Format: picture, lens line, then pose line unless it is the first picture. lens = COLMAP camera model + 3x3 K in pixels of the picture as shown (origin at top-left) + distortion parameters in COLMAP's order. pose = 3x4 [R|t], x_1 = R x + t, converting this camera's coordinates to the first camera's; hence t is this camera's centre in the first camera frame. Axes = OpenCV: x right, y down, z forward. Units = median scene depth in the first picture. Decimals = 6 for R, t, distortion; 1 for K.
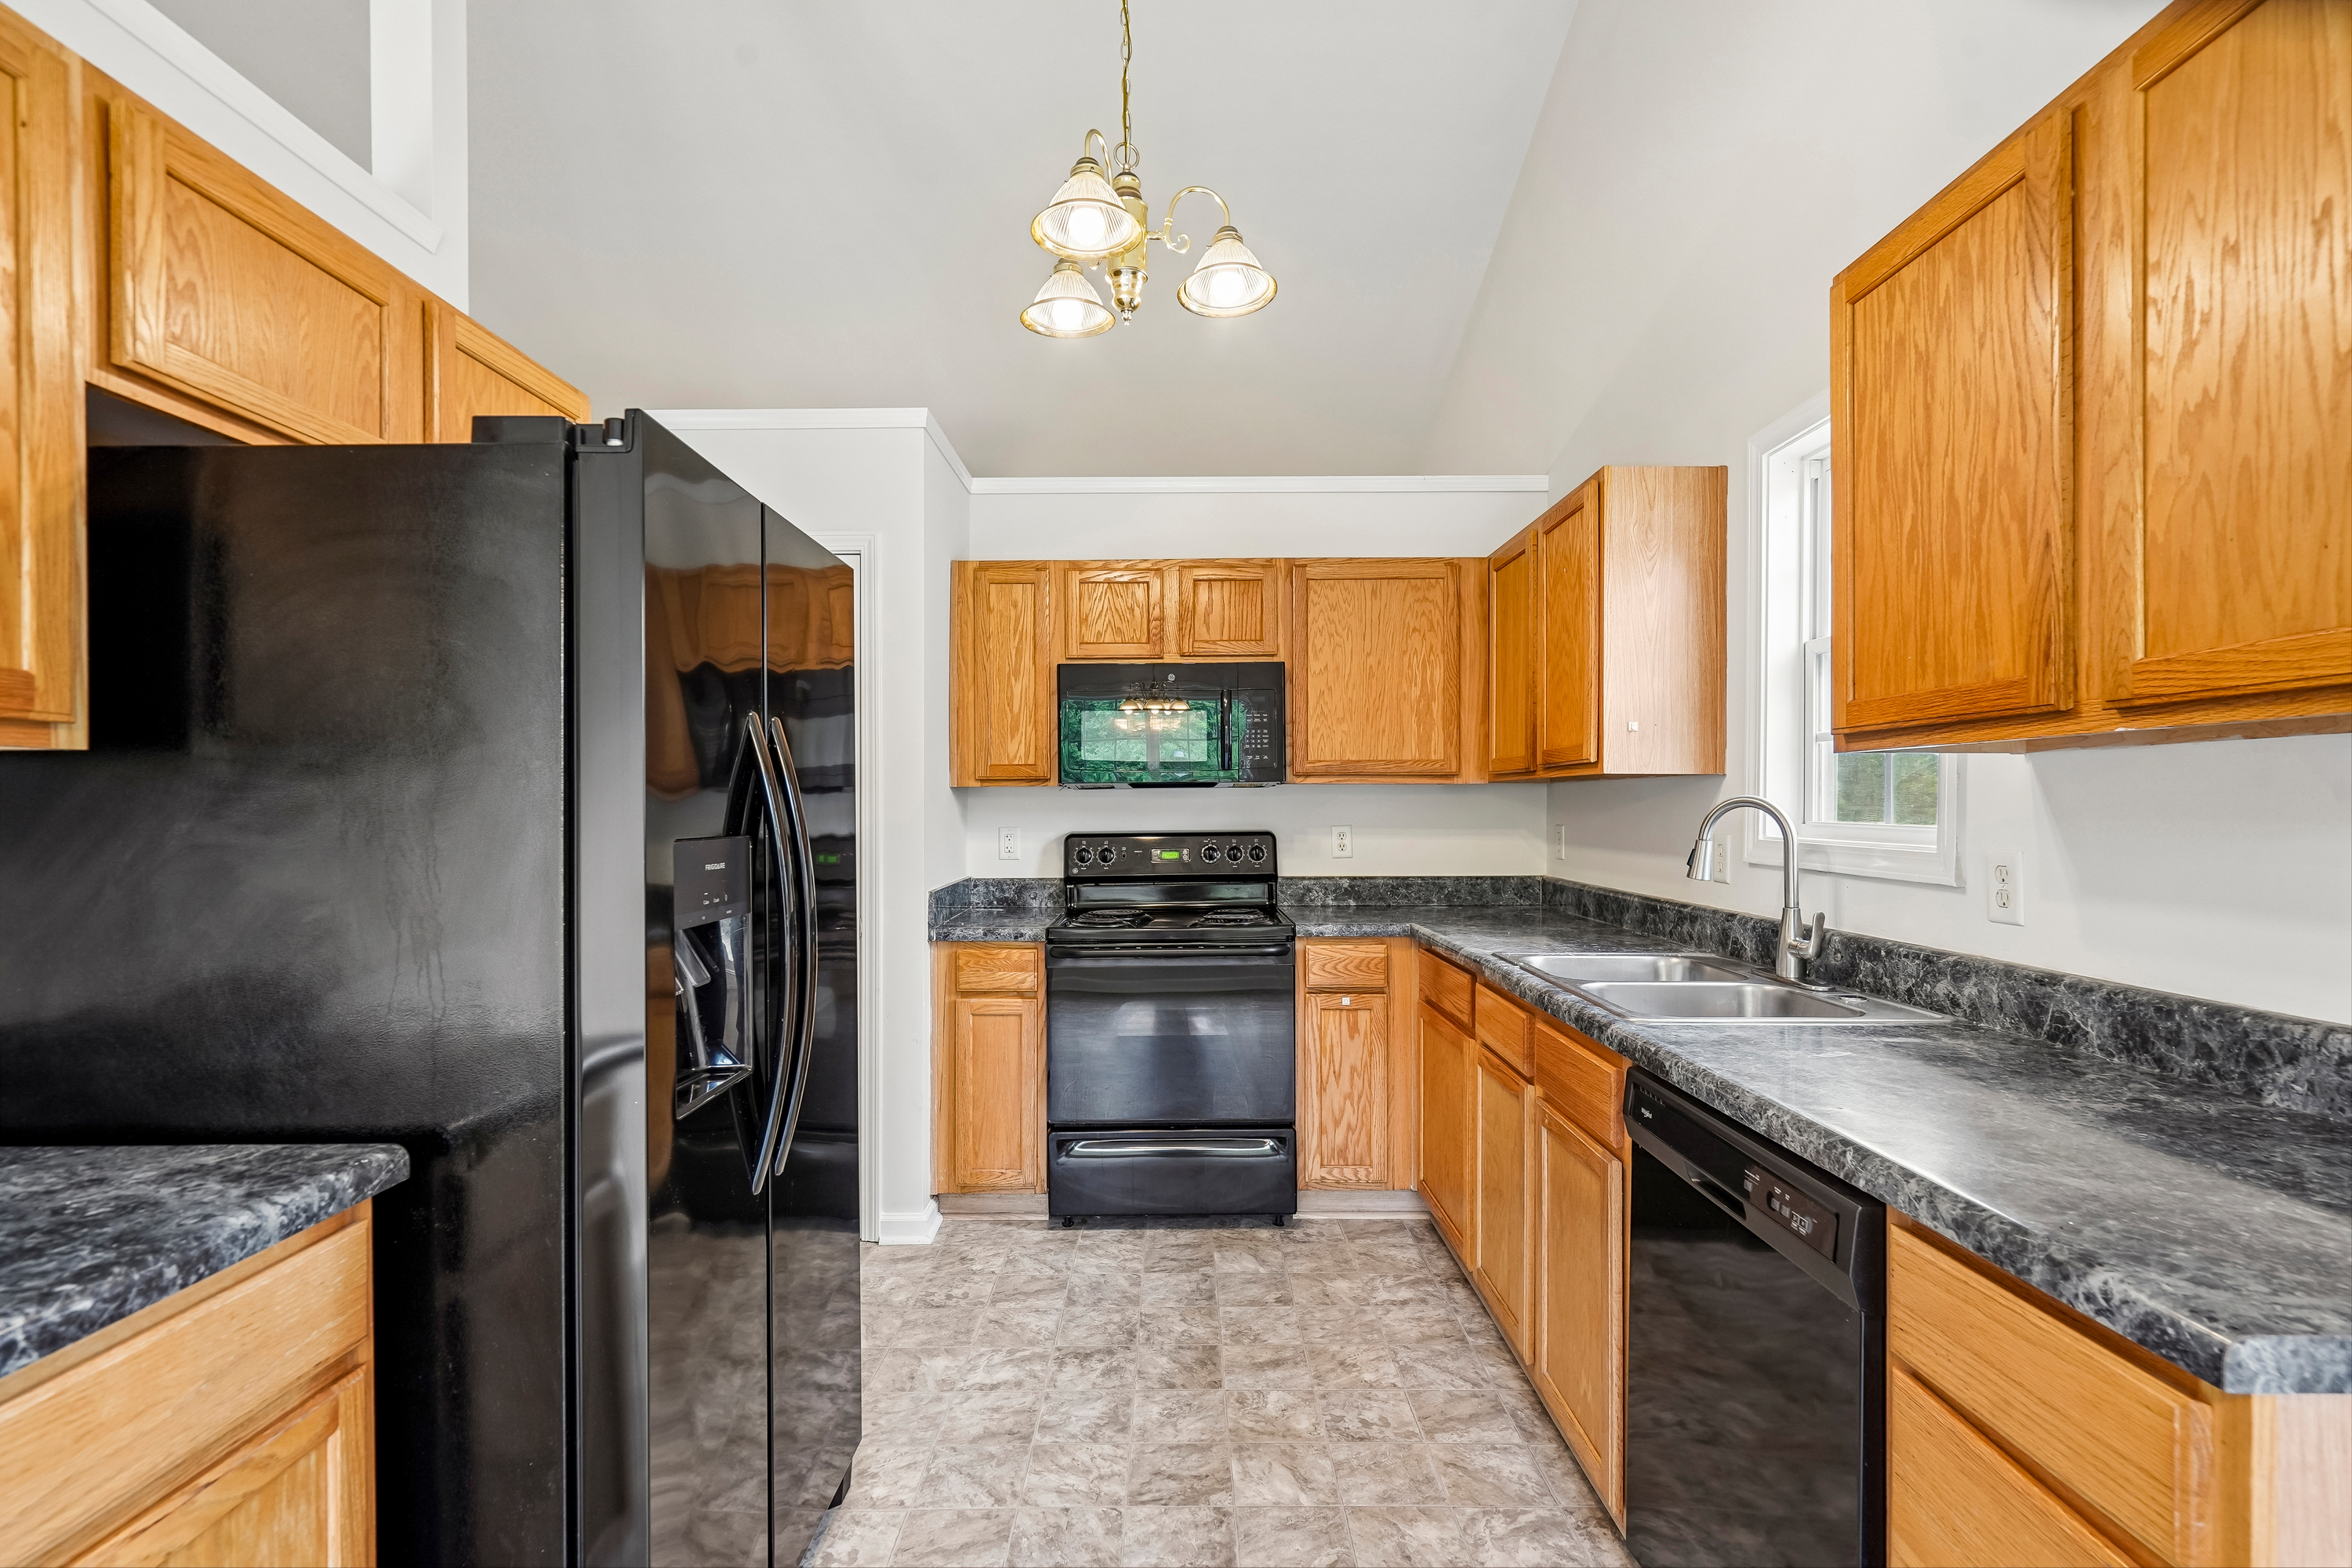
lens RADIAL K [[1076.0, 0, 1172.3], [0, 1076.0, 799.9], [0, 0, 1]] dist [0.000818, 0.000326]
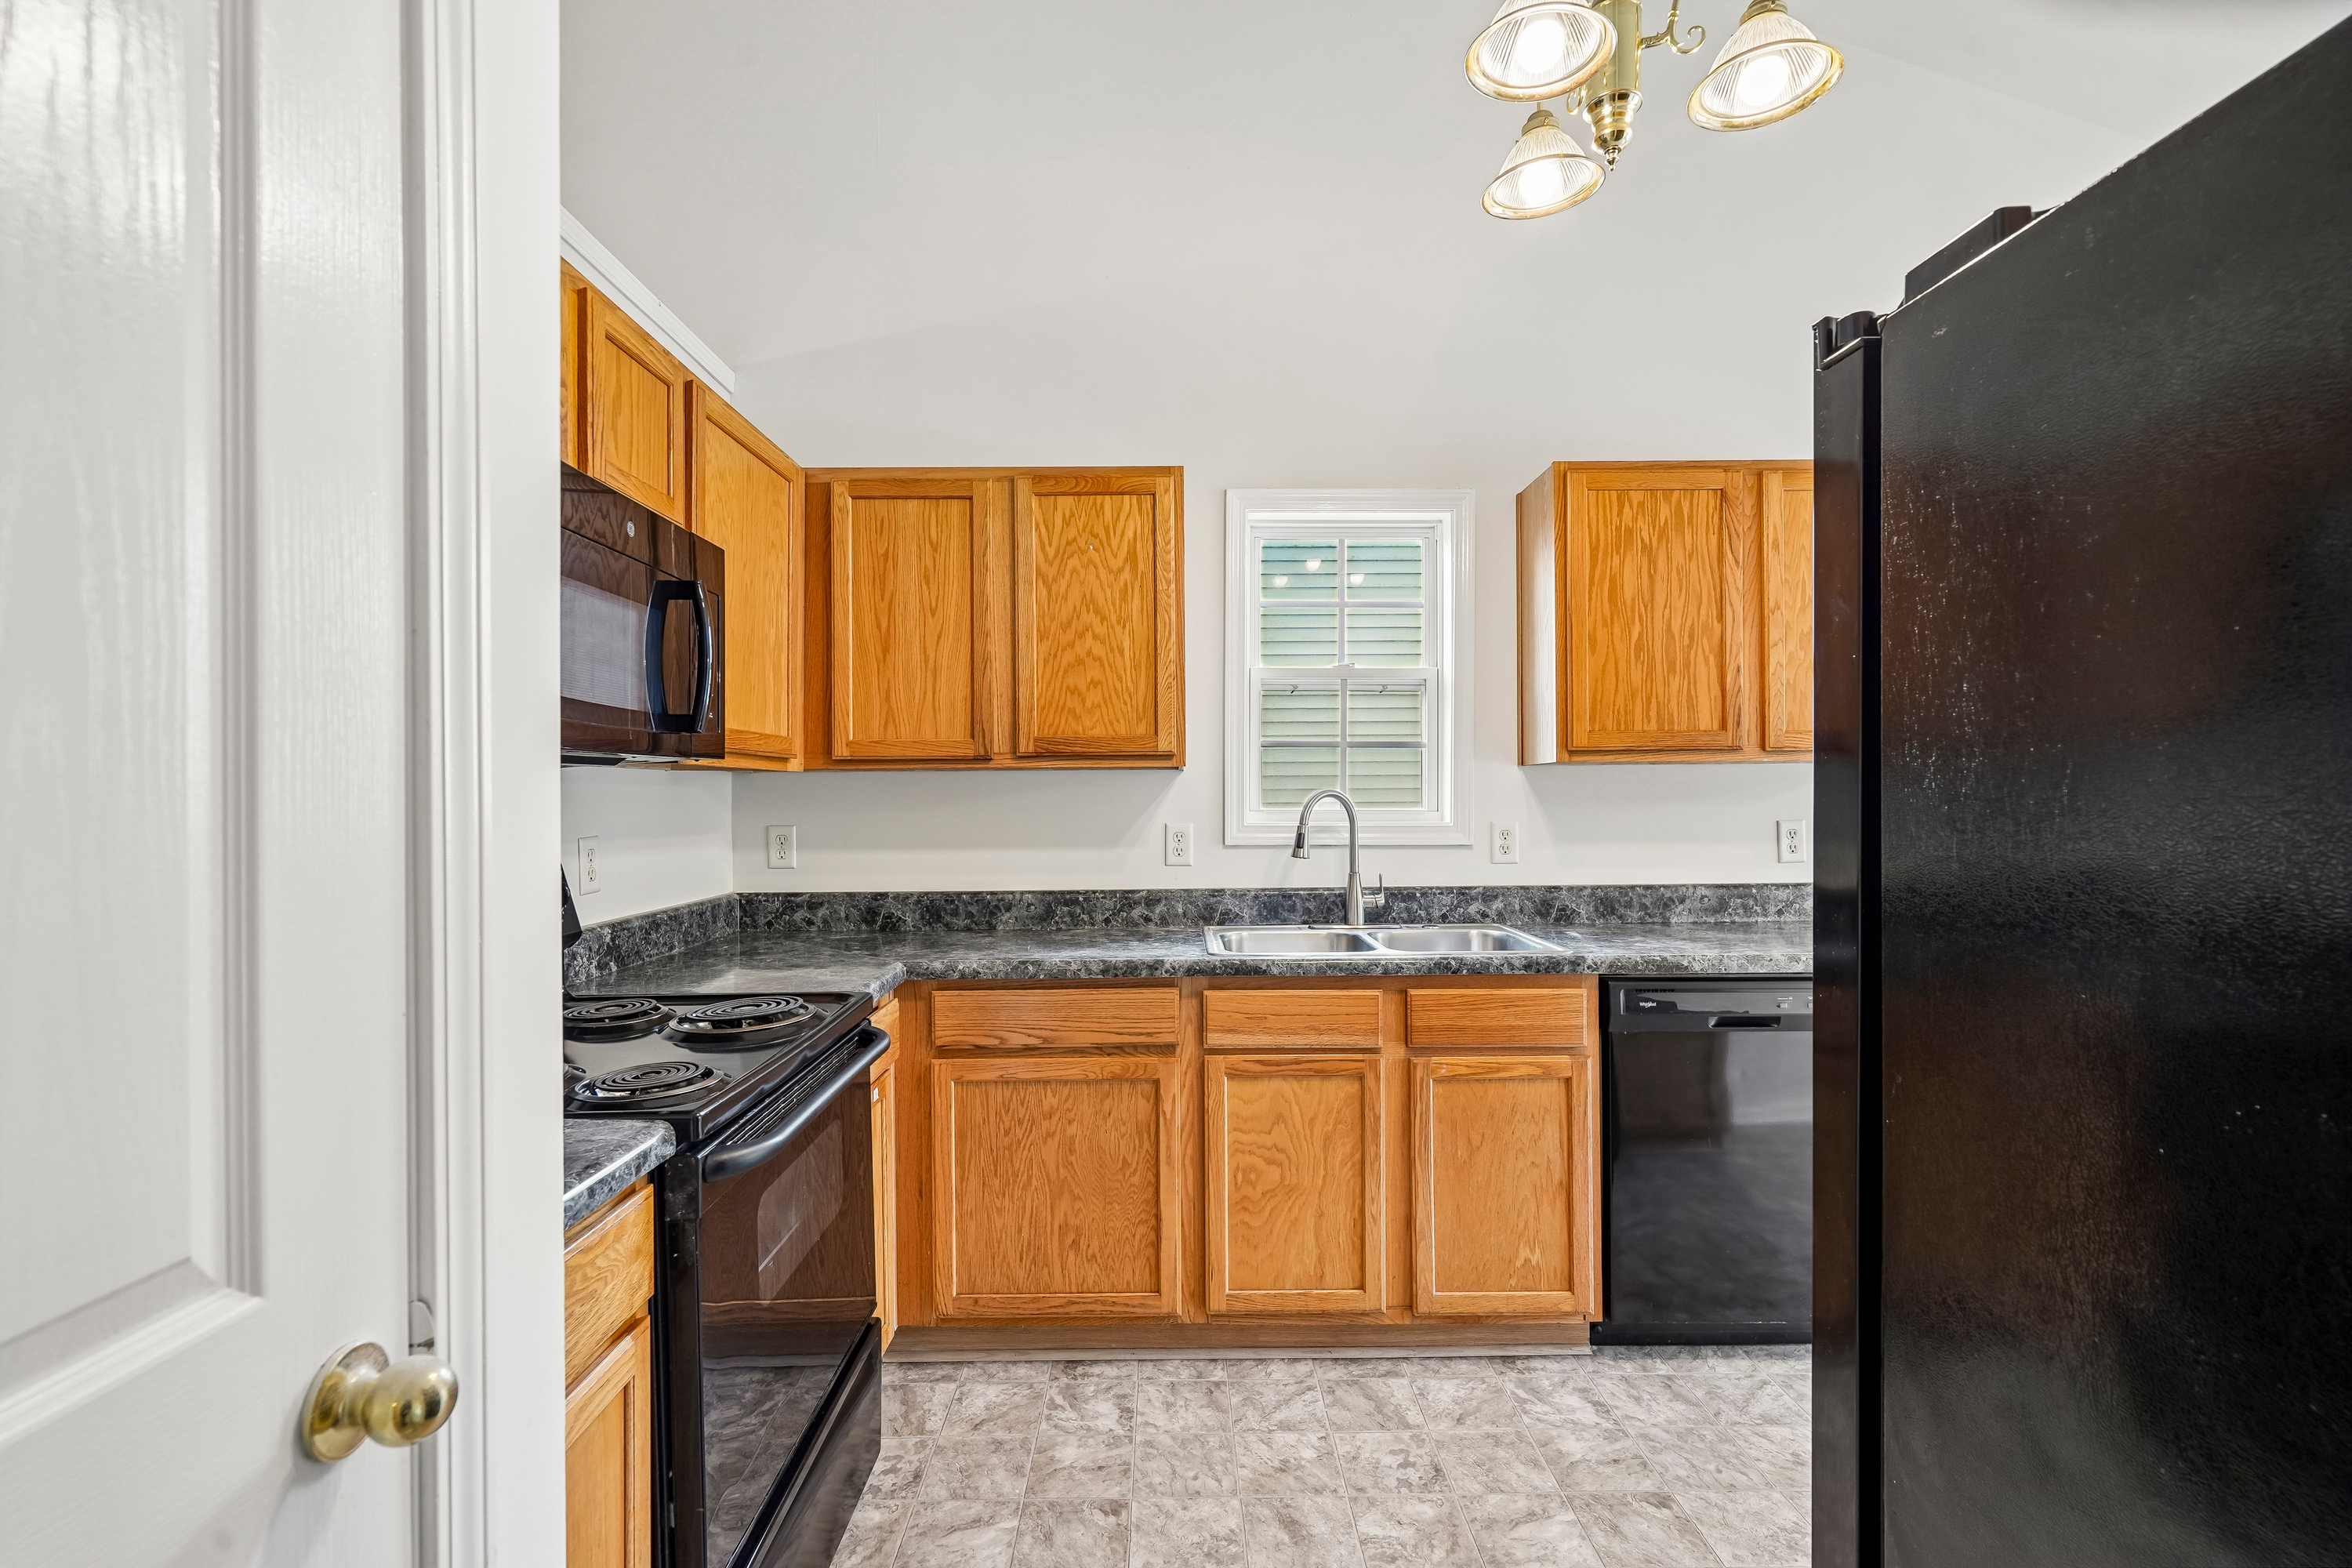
lens RADIAL K [[1073.8, 0, 1183.6], [0, 1073.8, 789.7], [0, 0, 1]] dist [-0.020114, 0.000006]
pose [[-0.001323, -0.003383, 0.999993, -0.644163], [0.002322, 0.999992, 0.003386, -0.006415], [-0.999996, 0.002326, -0.001315, 1.041589]]
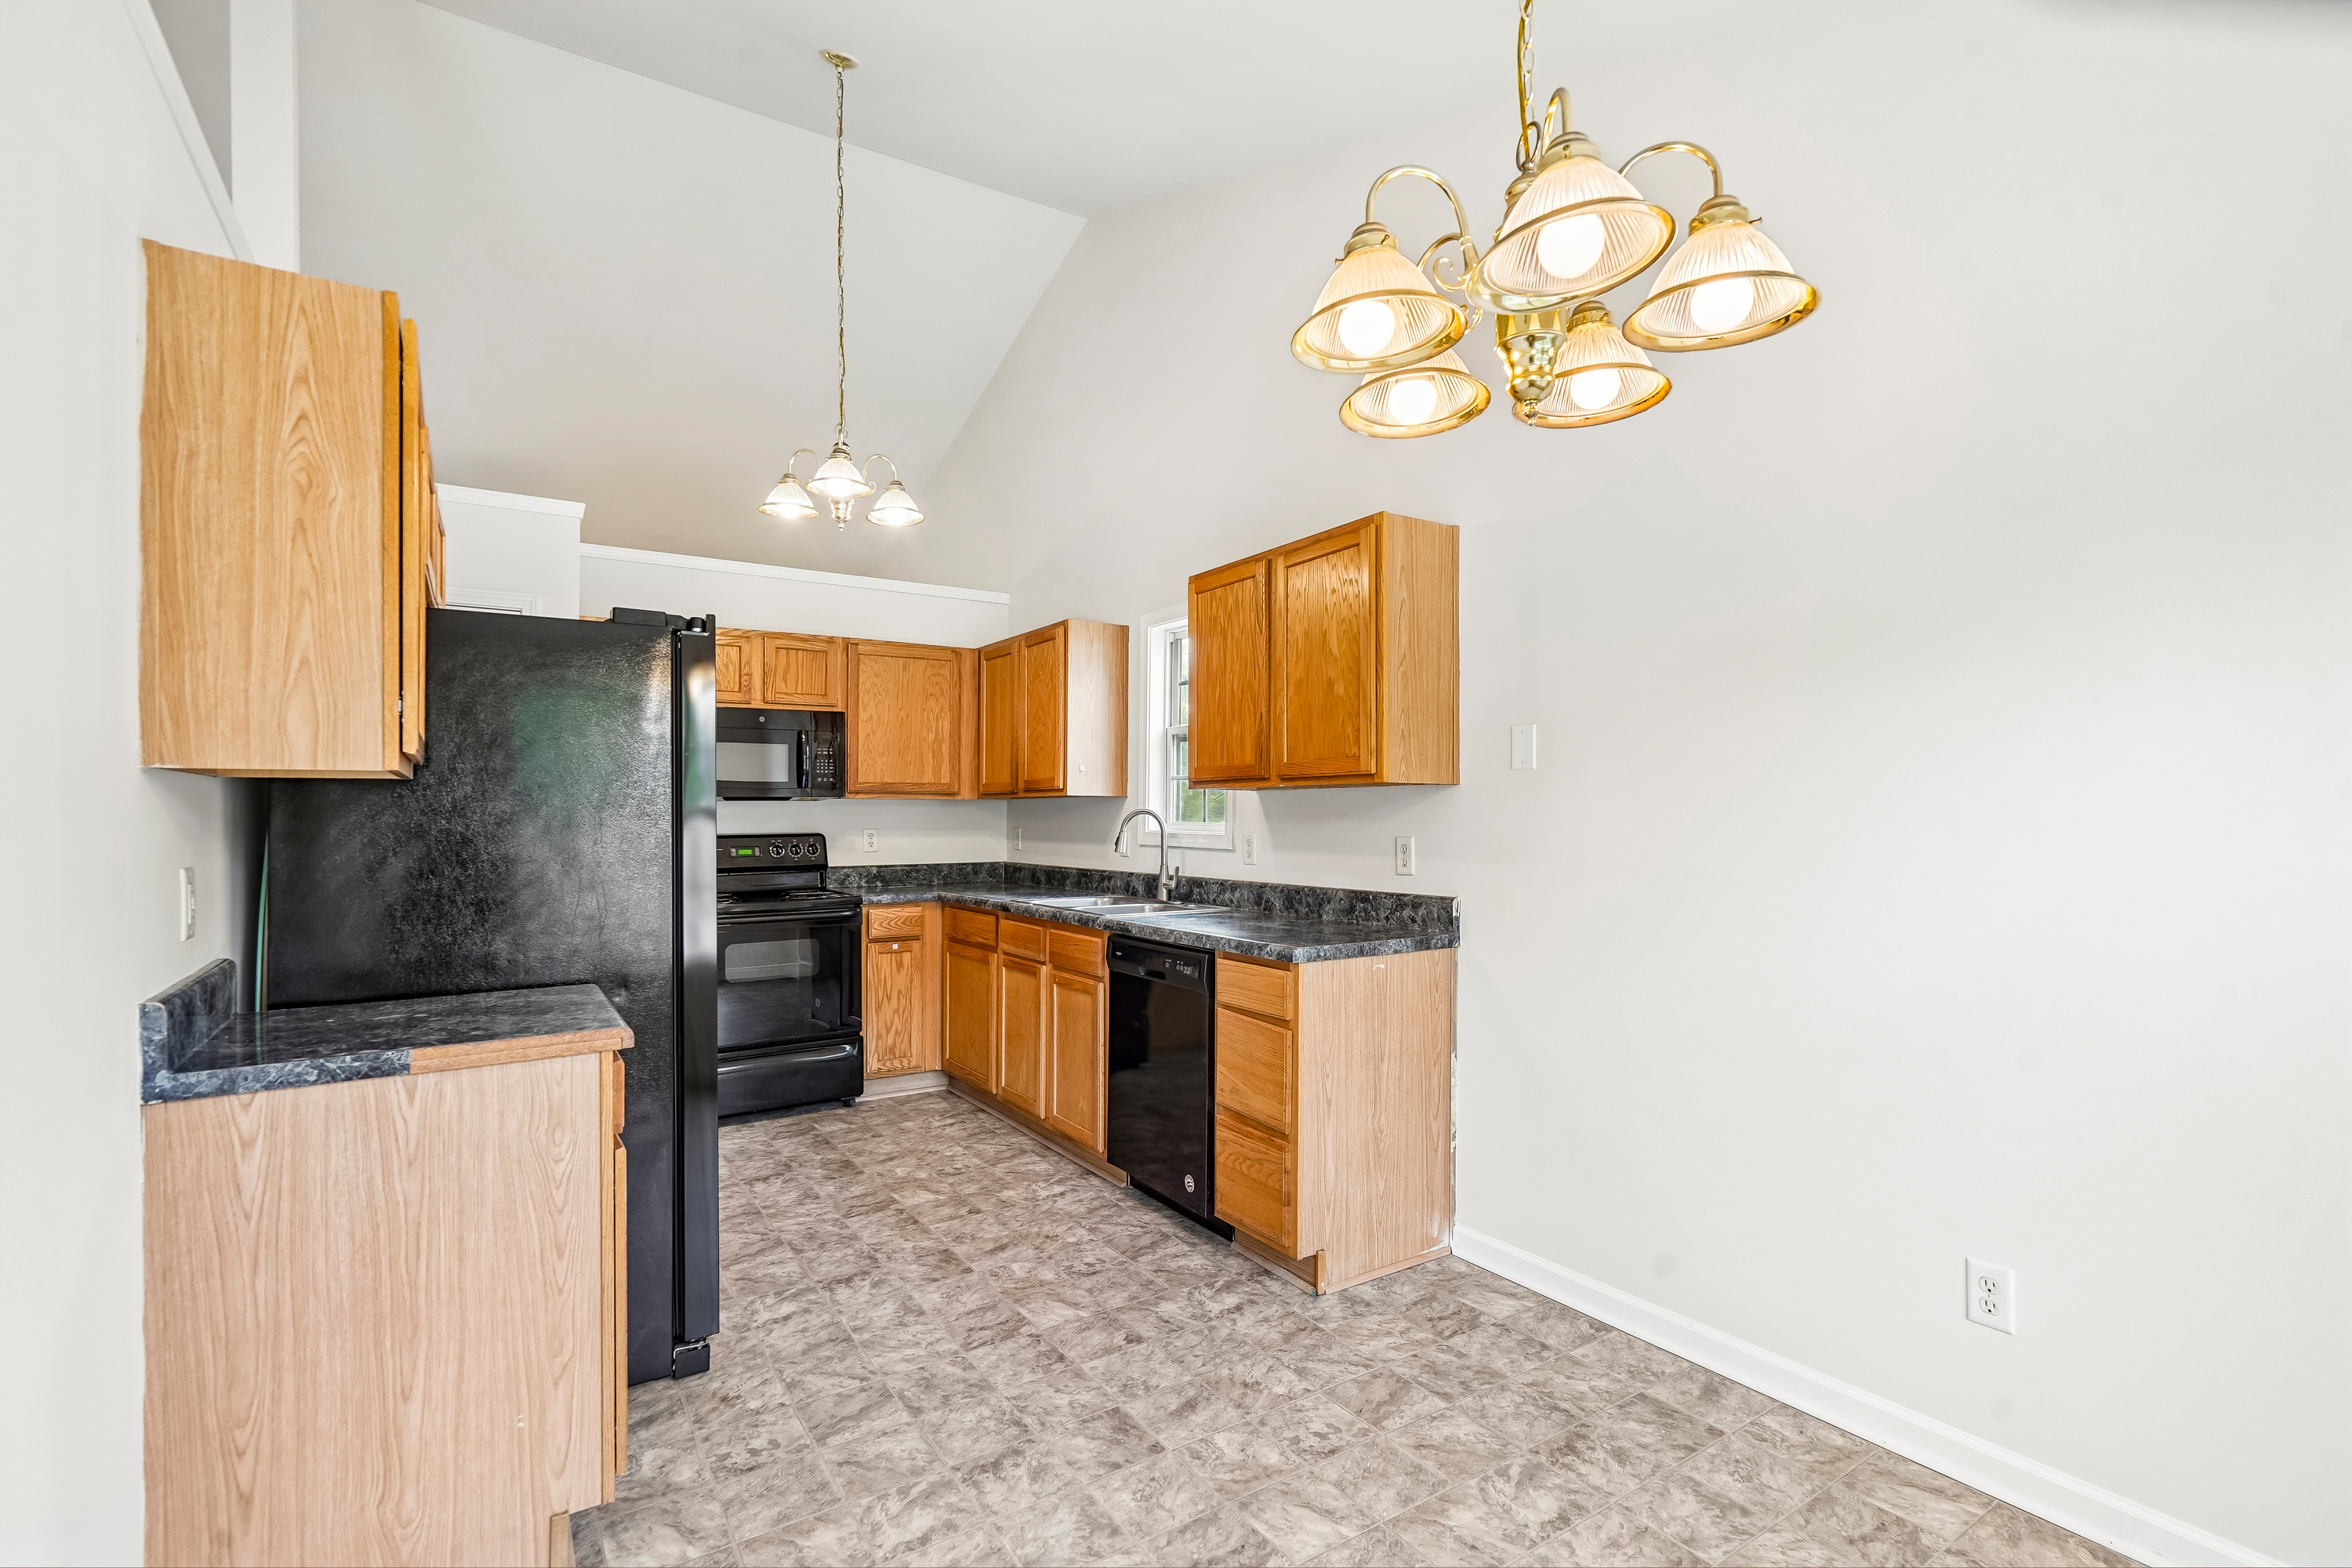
lens RADIAL K [[1076.0, 0, 1172.3], [0, 1076.0, 799.9], [0, 0, 1]] dist [0.000818, 0.000326]
pose [[0.834362, 0.008760, 0.551147, -0.430903], [-0.002618, 0.999925, -0.011929, 0.003471], [-0.551210, 0.008510, 0.834323, -0.564566]]
